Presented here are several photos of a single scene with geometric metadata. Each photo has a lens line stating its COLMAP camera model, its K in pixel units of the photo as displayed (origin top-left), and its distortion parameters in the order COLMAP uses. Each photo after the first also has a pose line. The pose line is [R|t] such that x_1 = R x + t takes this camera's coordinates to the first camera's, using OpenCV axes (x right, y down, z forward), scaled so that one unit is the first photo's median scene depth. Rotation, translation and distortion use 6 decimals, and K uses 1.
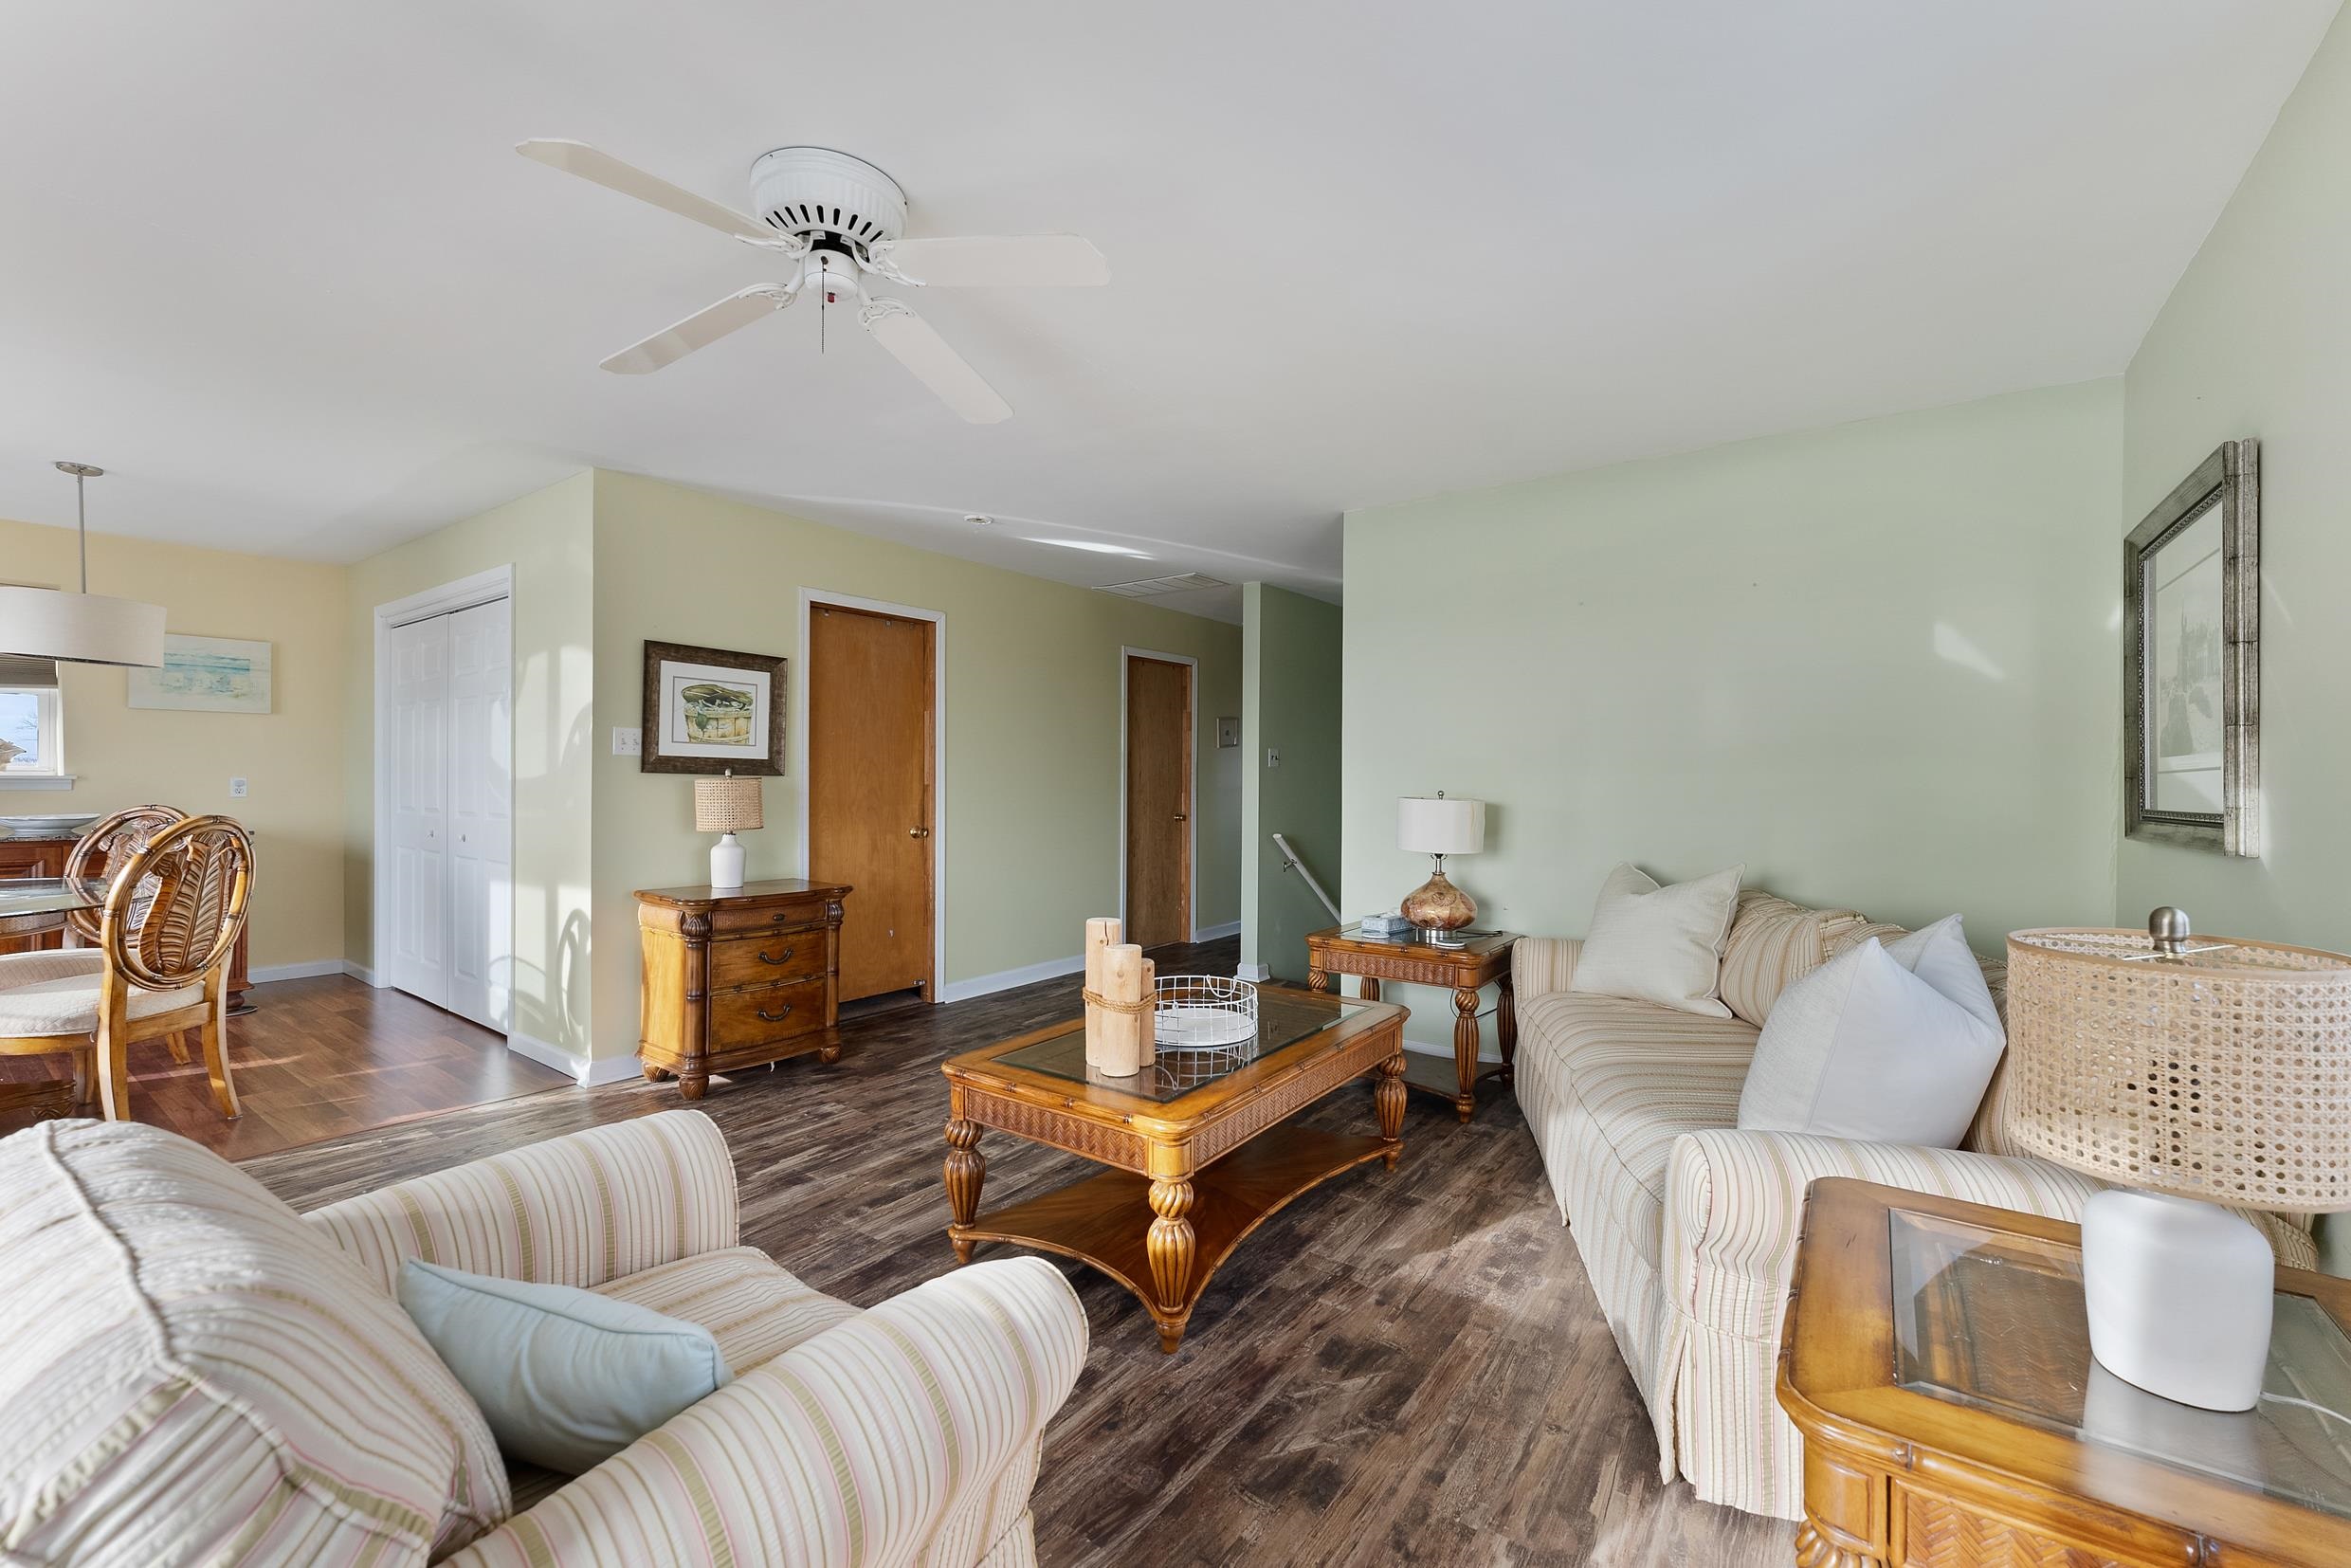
lens RADIAL K [[975.1, 0, 1175.5], [0, 975.1, 784.0], [0, 0, 1]] dist [-0.000017, 0.000018]
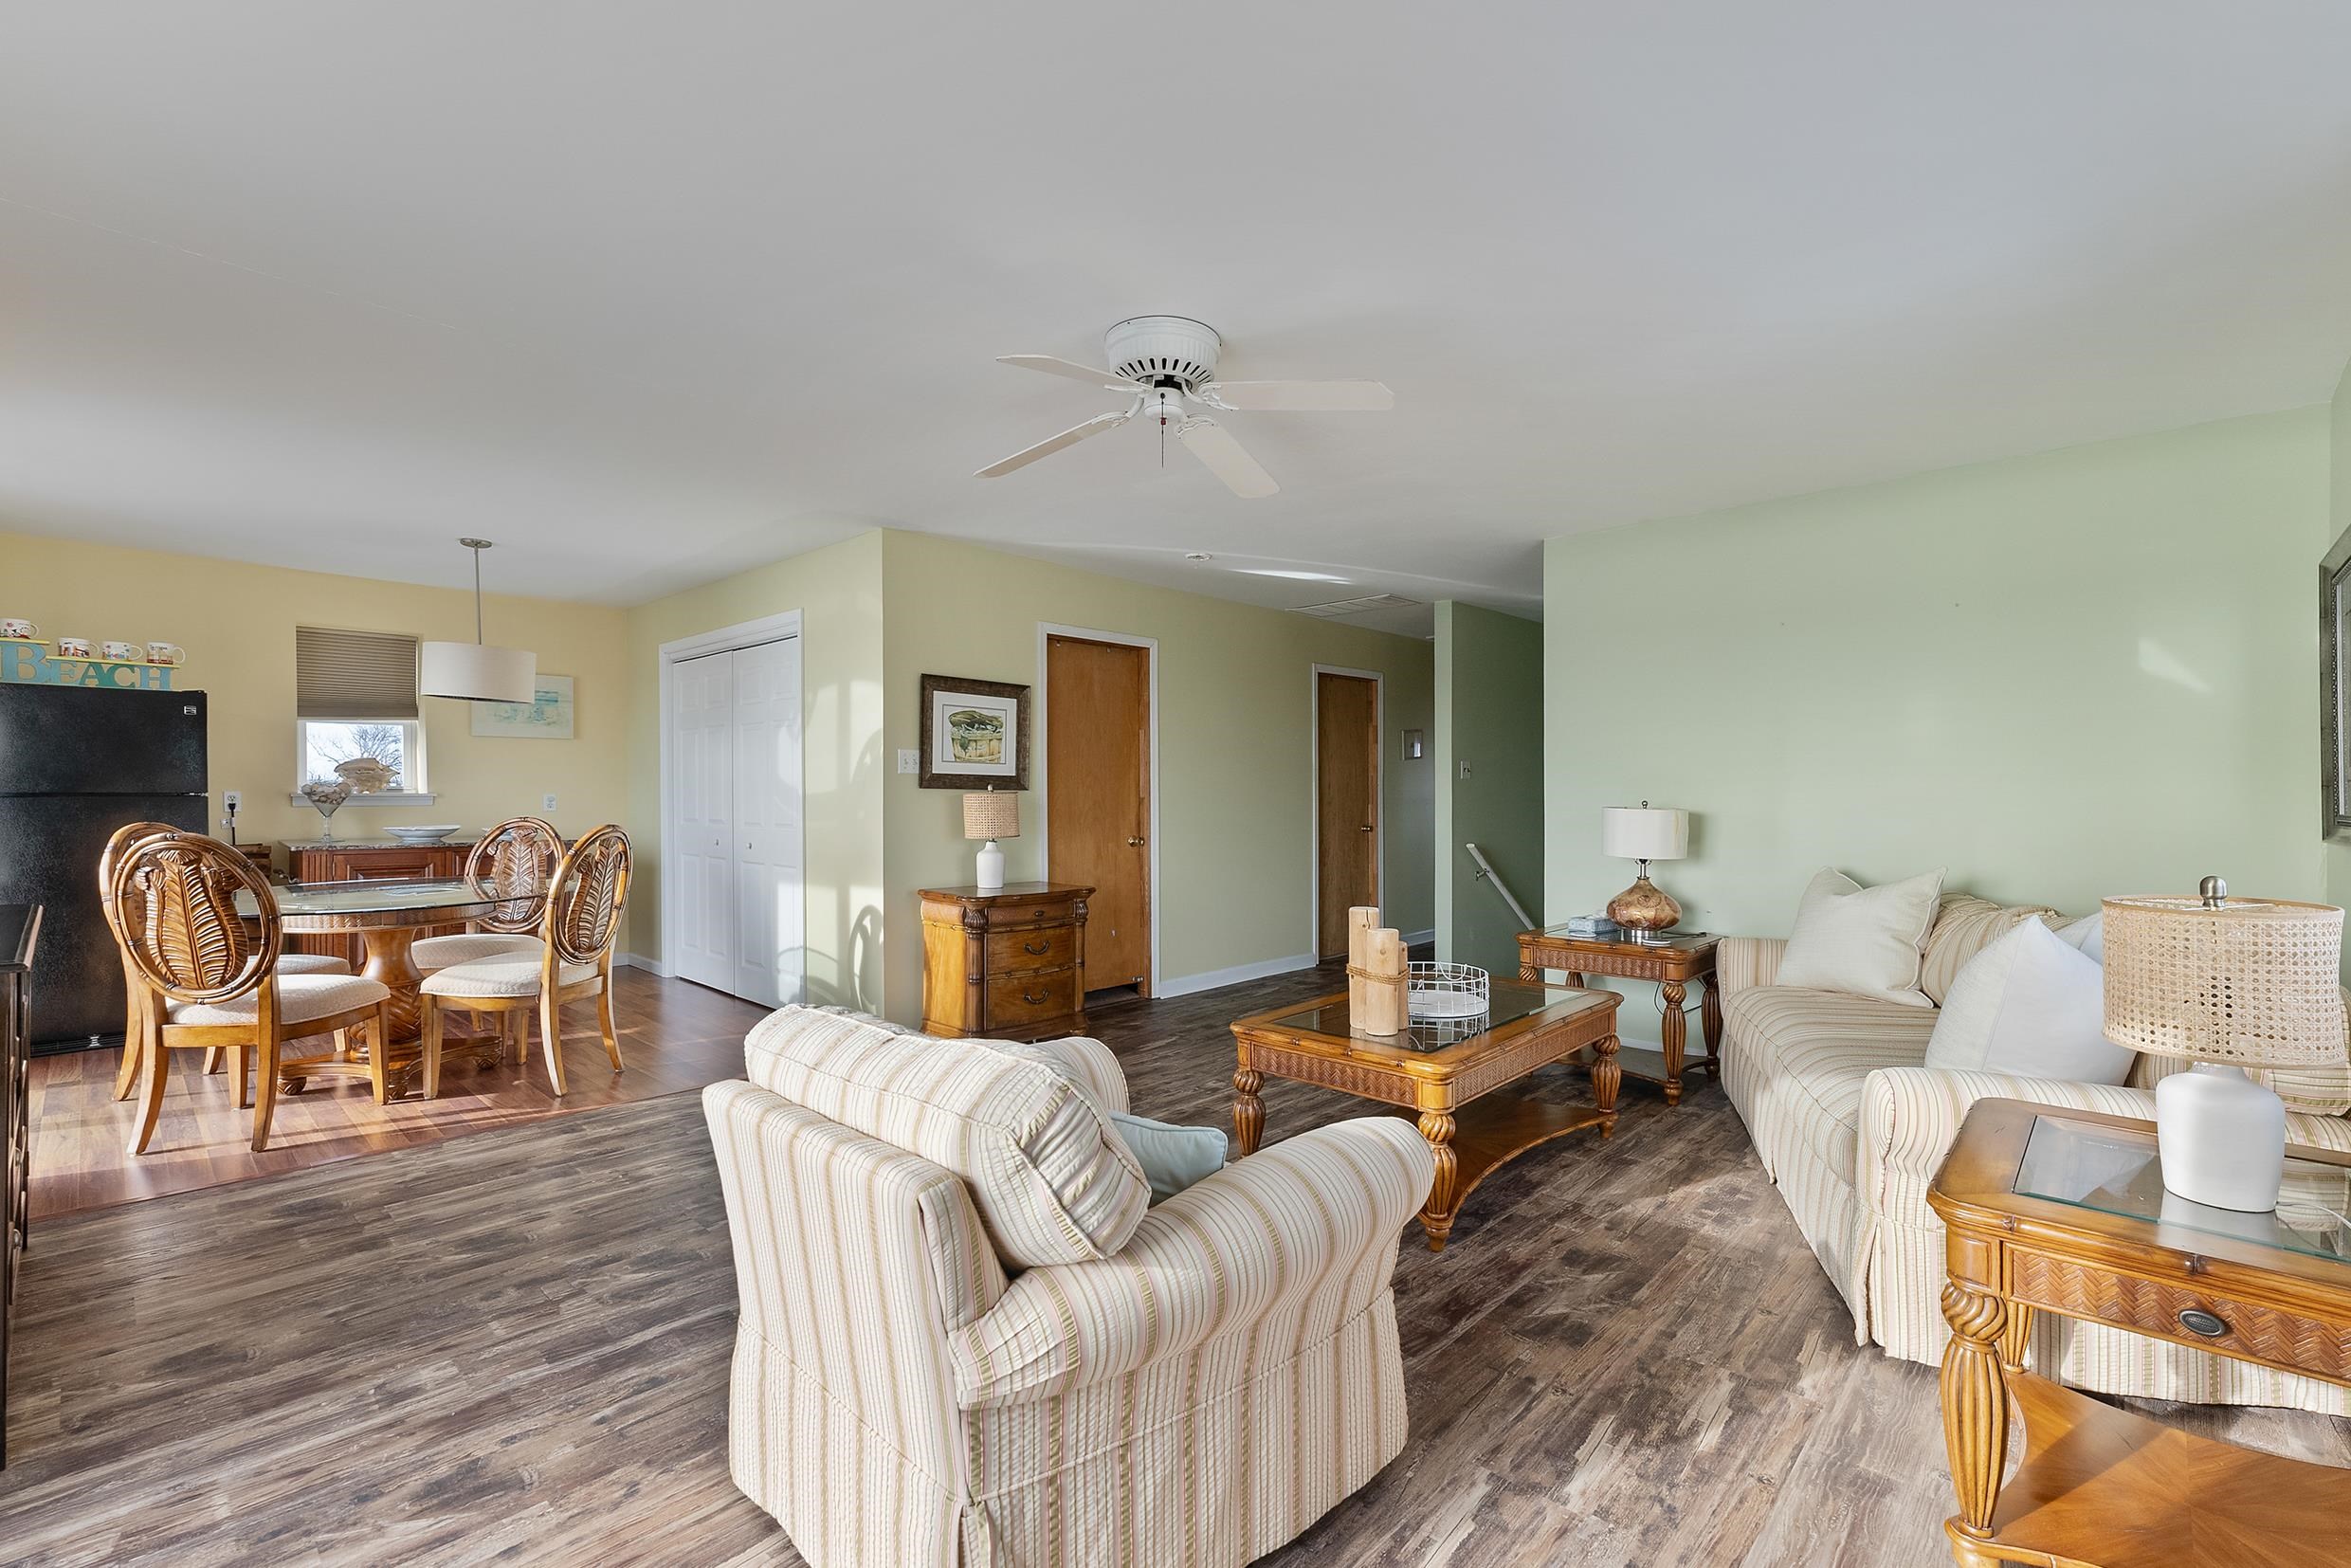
lens RADIAL K [[1028.5, 0, 1189.4], [0, 1028.5, 790.1], [0, 0, 1]] dist [-0.000179, -0.000214]
pose [[0.991622, -0.005564, -0.129050, -0.087921], [0.004784, 0.999968, -0.006354, -0.000206], [0.129082, 0.005683, 0.991618, -0.209524]]
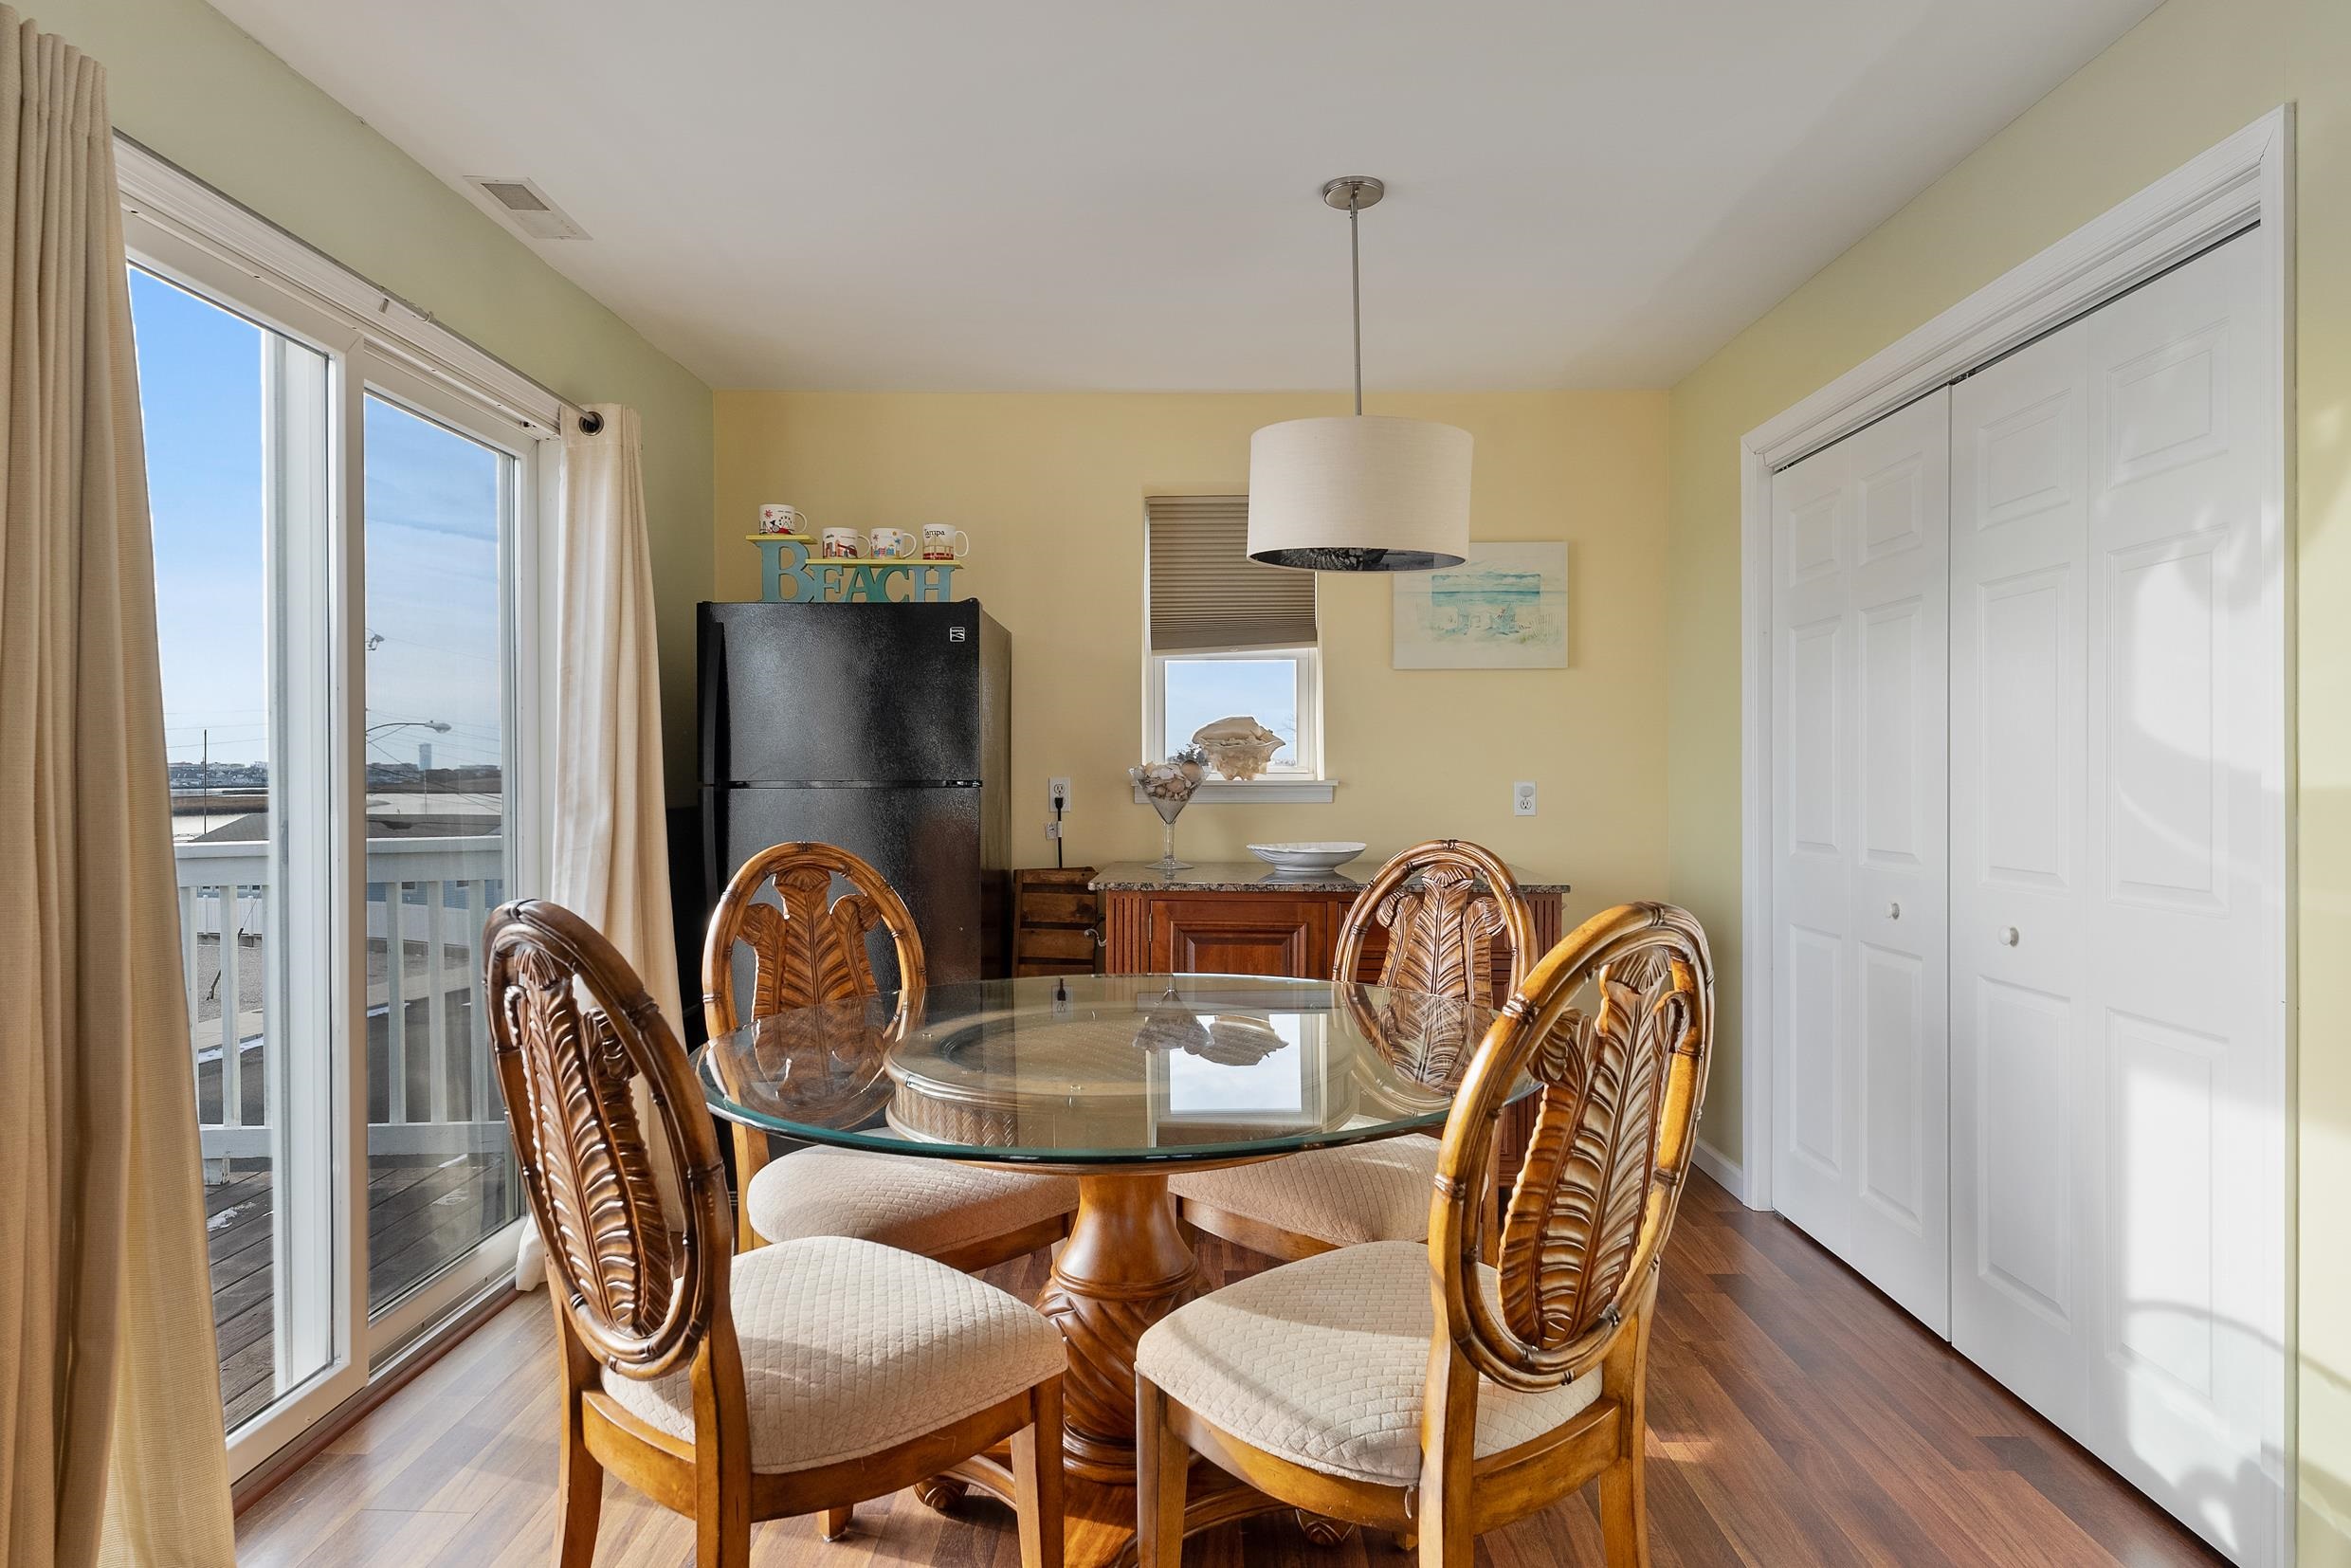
lens RADIAL K [[1478.6, 0, 1178.4], [0, 1478.6, 822.6], [0, 0, 1]] dist [0.000511, 0.000061]
pose [[0.590792, 0.019143, -0.806597, -0.681999], [0.002923, 0.999661, 0.025866, -0.009878], [0.806818, -0.017639, 0.590536, 0.575696]]
